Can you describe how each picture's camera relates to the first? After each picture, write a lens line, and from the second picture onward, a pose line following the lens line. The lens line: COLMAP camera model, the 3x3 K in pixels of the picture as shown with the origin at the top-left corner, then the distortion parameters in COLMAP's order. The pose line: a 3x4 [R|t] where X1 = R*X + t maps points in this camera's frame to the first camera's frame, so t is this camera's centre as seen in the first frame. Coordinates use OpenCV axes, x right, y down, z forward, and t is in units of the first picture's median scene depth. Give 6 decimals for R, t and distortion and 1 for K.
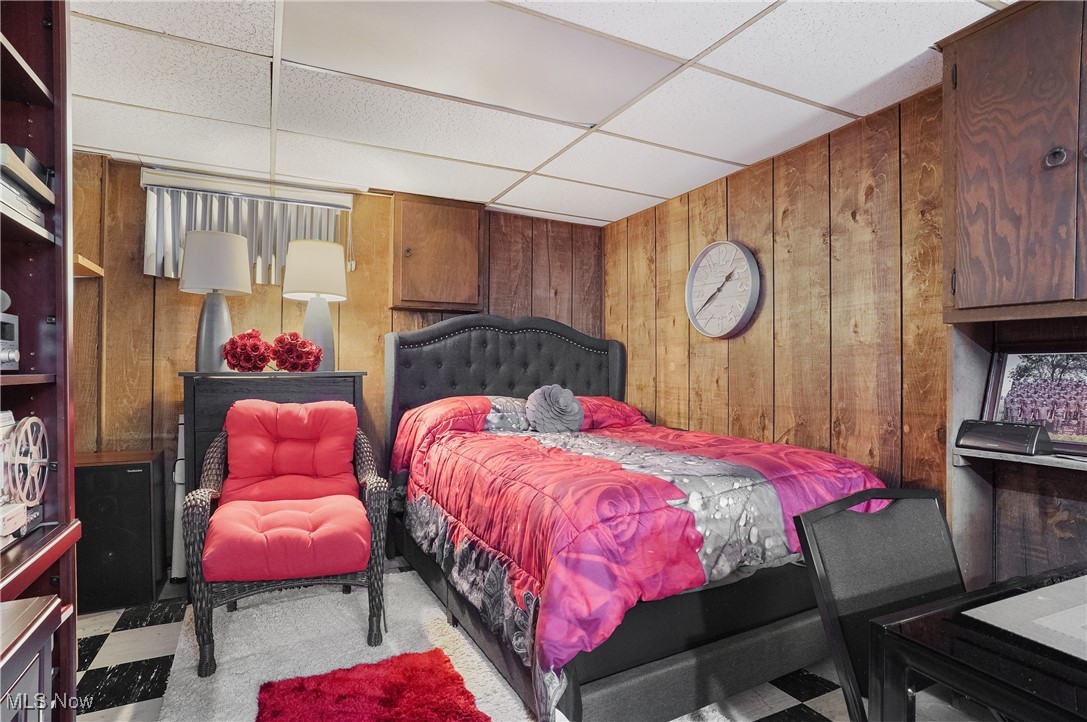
lens RADIAL K [[568.5, 0, 552.0], [0, 568.5, 365.1], [0, 0, 1]] dist [-0.049578, 0.011078]
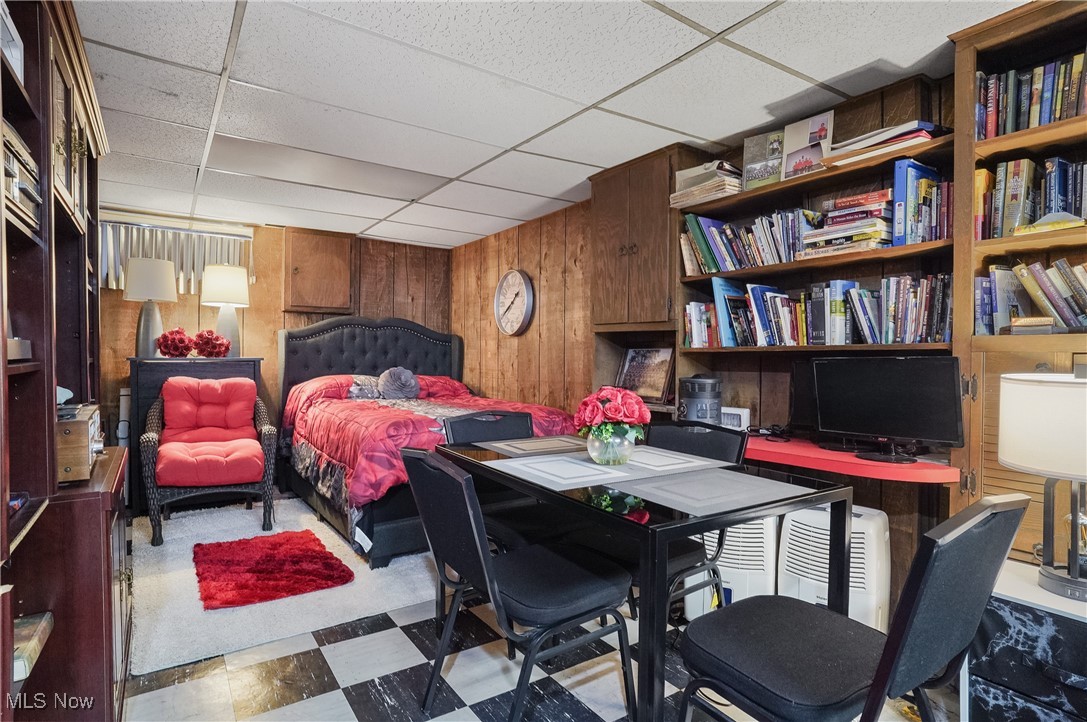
lens RADIAL K [[568.5, 0, 542.8], [0, 568.5, 360.3], [0, 0, 1]] dist [-0.049578, 0.011078]
pose [[0.991492, 0.002222, 0.130150, 0.196197], [-0.004309, 0.999867, 0.015761, -0.007361], [-0.130098, -0.016188, 0.991369, -0.522113]]
